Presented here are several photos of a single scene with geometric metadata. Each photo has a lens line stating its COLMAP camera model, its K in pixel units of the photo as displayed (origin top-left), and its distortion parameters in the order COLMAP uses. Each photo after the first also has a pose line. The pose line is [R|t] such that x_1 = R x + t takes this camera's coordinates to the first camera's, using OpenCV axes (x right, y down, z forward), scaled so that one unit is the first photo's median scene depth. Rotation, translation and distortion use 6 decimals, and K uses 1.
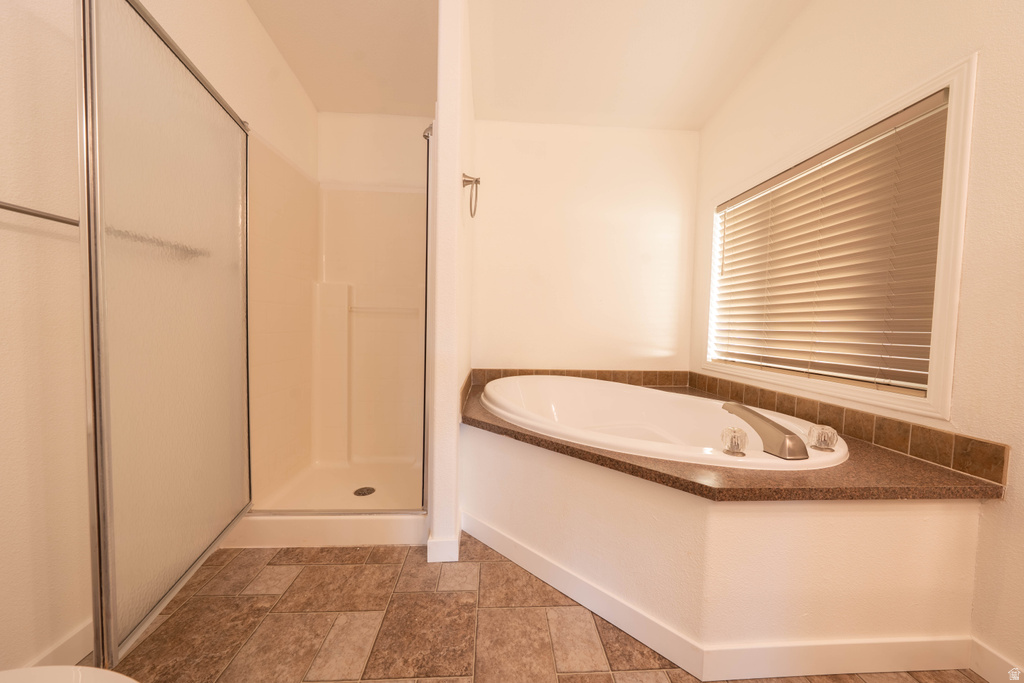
lens RADIAL K [[352.8, 0, 514.0], [0, 352.8, 338.3], [0, 0, 1]] dist [-0.005826, 0.000126]
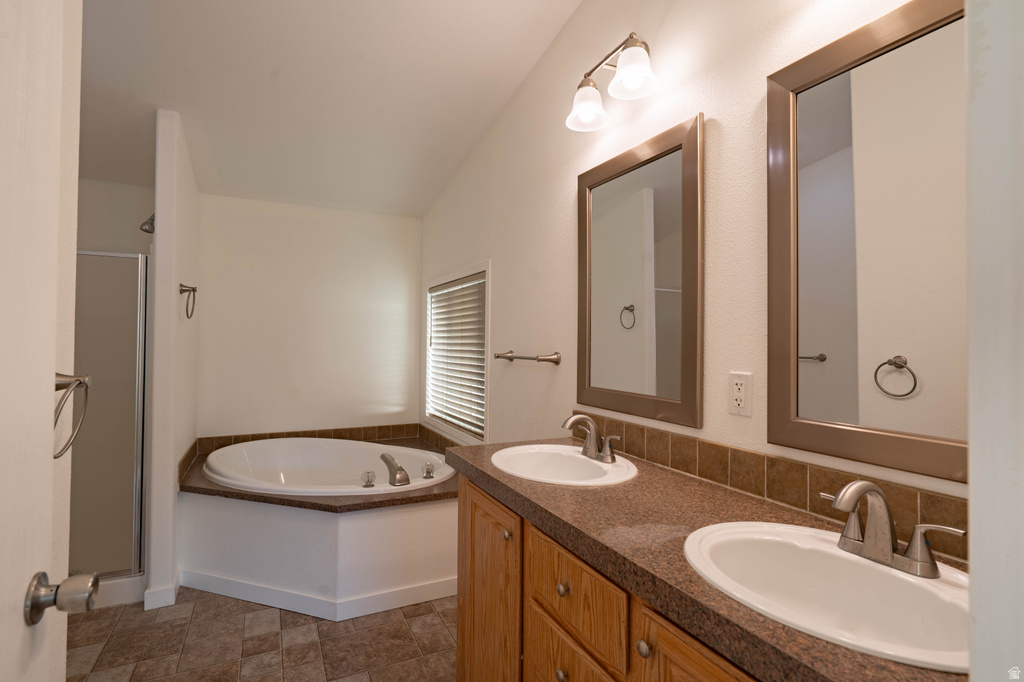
lens RADIAL K [[495.1, 0, 509.0], [0, 495.1, 339.2], [0, 0, 1]] dist [0.004115, -0.002337]
pose [[0.921849, -0.009660, 0.387428, 0.299188], [0.026689, 0.998898, -0.038600, -0.228177], [-0.386629, 0.045923, 0.921091, -1.271610]]
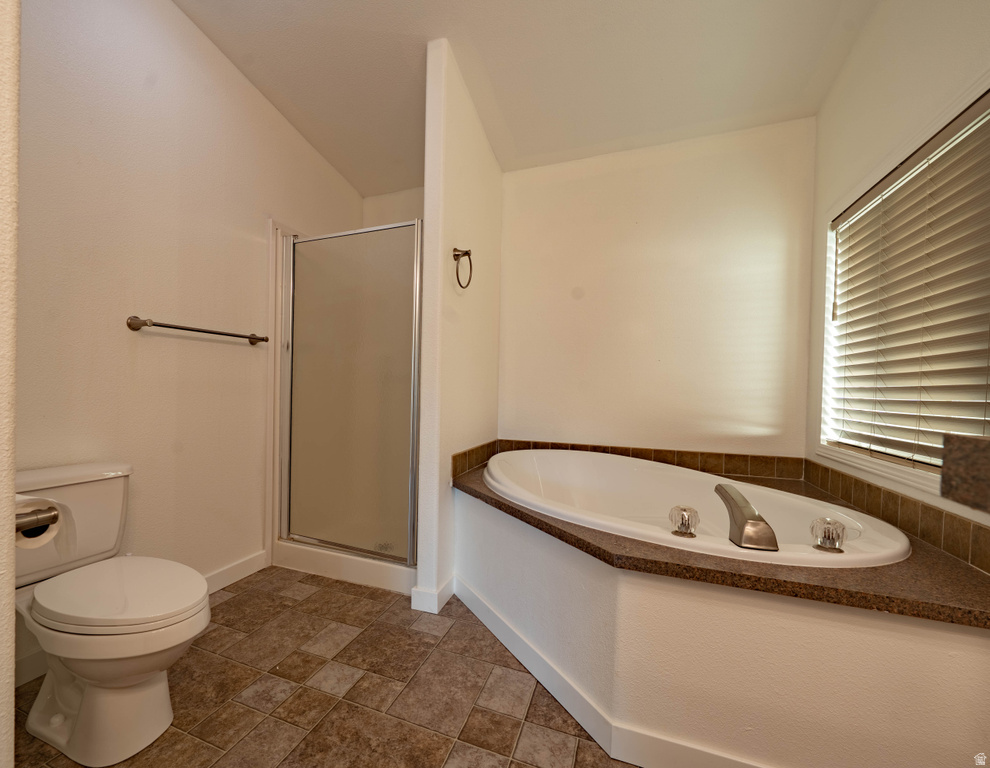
lens RADIAL K [[458.0, 0, 422.1], [0, 458.0, 394.3], [0, 0, 1]] dist [-0.003508, -0.001603]
pose [[0.886291, 0.001585, -0.463126, 0.507774], [-0.017434, 0.999400, -0.029944, 0.015331], [0.462800, 0.034613, 0.885787, -0.307289]]
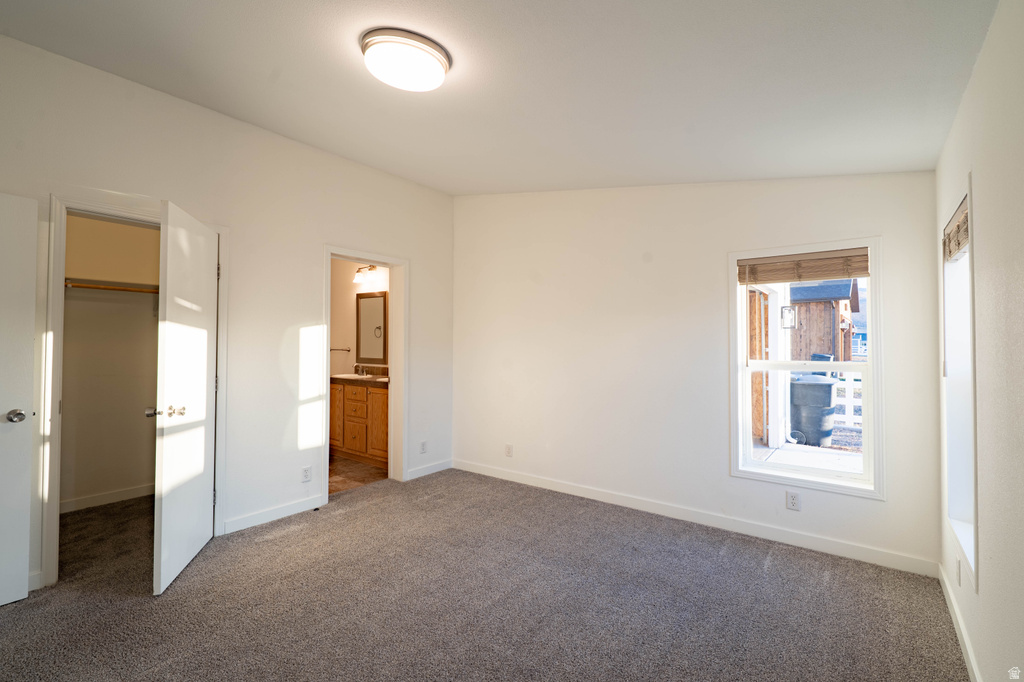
lens RADIAL K [[460.2, 0, 505.0], [0, 460.2, 345.6], [0, 0, 1]] dist [0.003517, -0.000939]
pose [[0.648547, -0.019928, 0.760913, -1.525302], [0.036944, 0.999303, -0.005317, -0.177710], [-0.760277, 0.031560, 0.648832, -4.183732]]
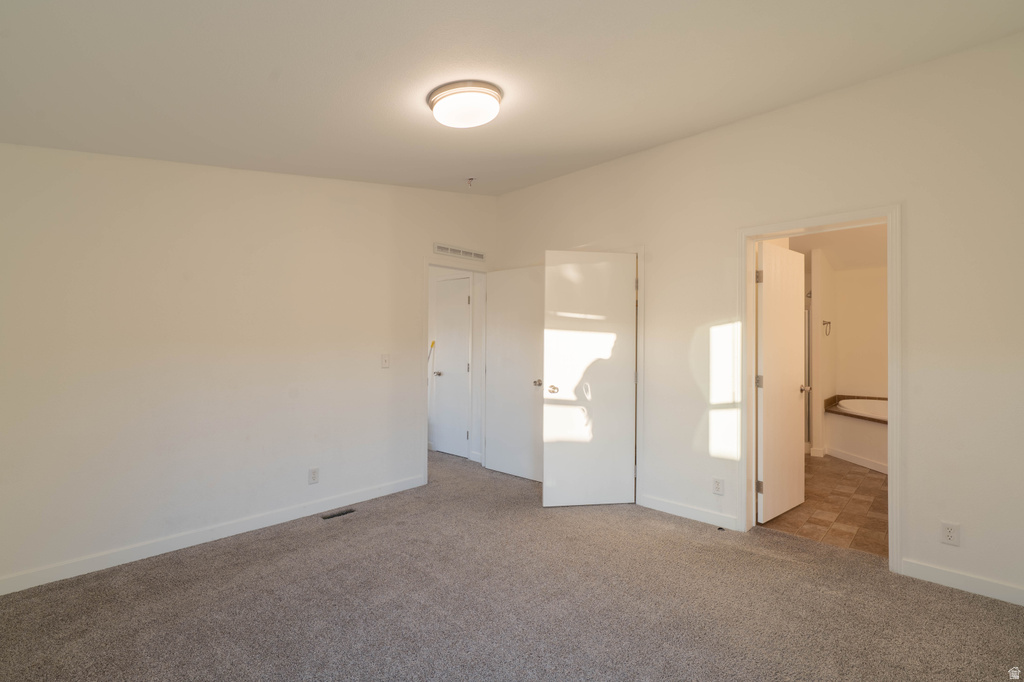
lens RADIAL K [[460.2, 0, 528.0], [0, 460.2, 339.9], [0, 0, 1]] dist [0.003517, -0.000939]
pose [[0.703766, -0.025788, -0.709964, 0.995280], [-0.015583, 0.998540, -0.051716, -0.118729], [0.710261, 0.047459, 0.702337, -4.008992]]
